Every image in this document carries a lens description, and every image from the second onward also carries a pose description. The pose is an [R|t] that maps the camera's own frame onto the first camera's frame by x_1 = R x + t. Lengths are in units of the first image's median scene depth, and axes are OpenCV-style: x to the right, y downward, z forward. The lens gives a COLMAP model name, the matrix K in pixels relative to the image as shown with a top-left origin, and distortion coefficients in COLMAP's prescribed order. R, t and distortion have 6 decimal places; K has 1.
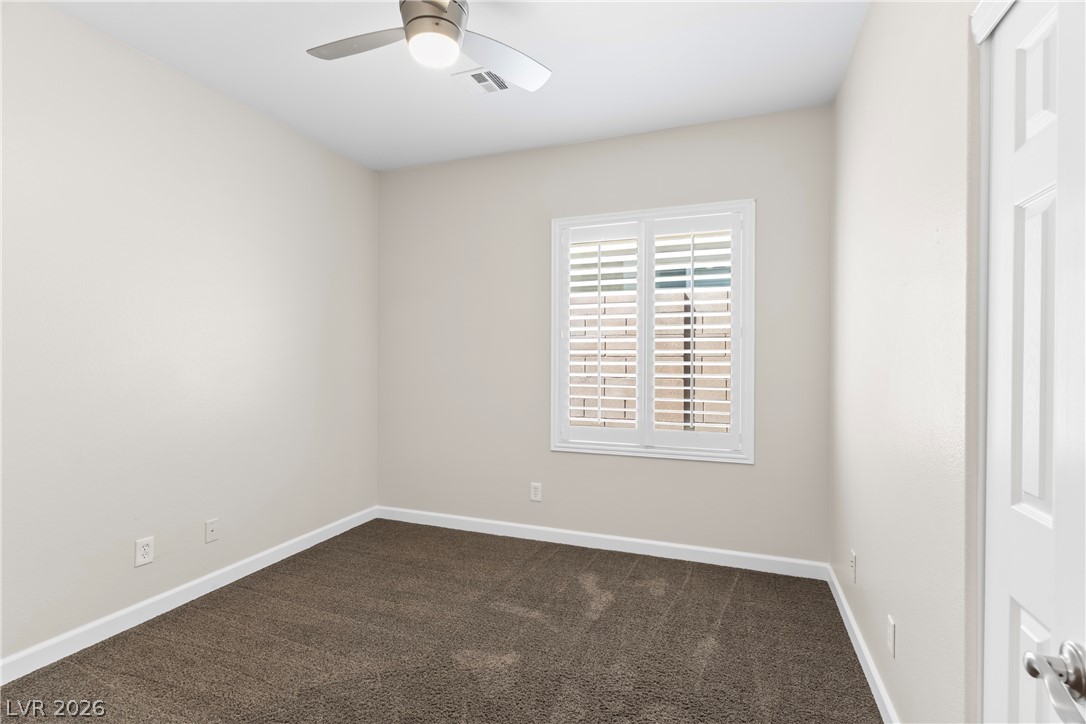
lens RADIAL K [[513.3, 0, 544.2], [0, 513.3, 359.0], [0, 0, 1]] dist [0.001237, 0.000784]
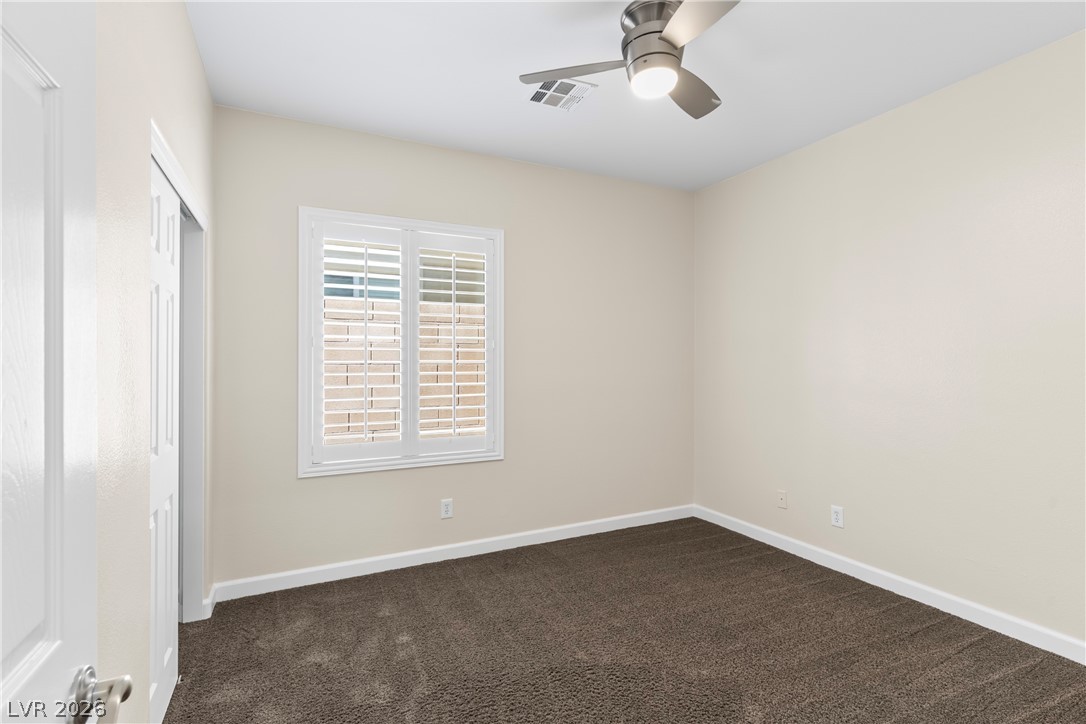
lens RADIAL K [[513.3, 0, 544.2], [0, 513.3, 359.0], [0, 0, 1]] dist [0.001237, 0.000784]
pose [[0.681498, 0.005243, 0.731801, -0.354257], [0.010600, 0.999799, -0.017034, 0.000636], [-0.731743, 0.019366, 0.681305, 0.132369]]
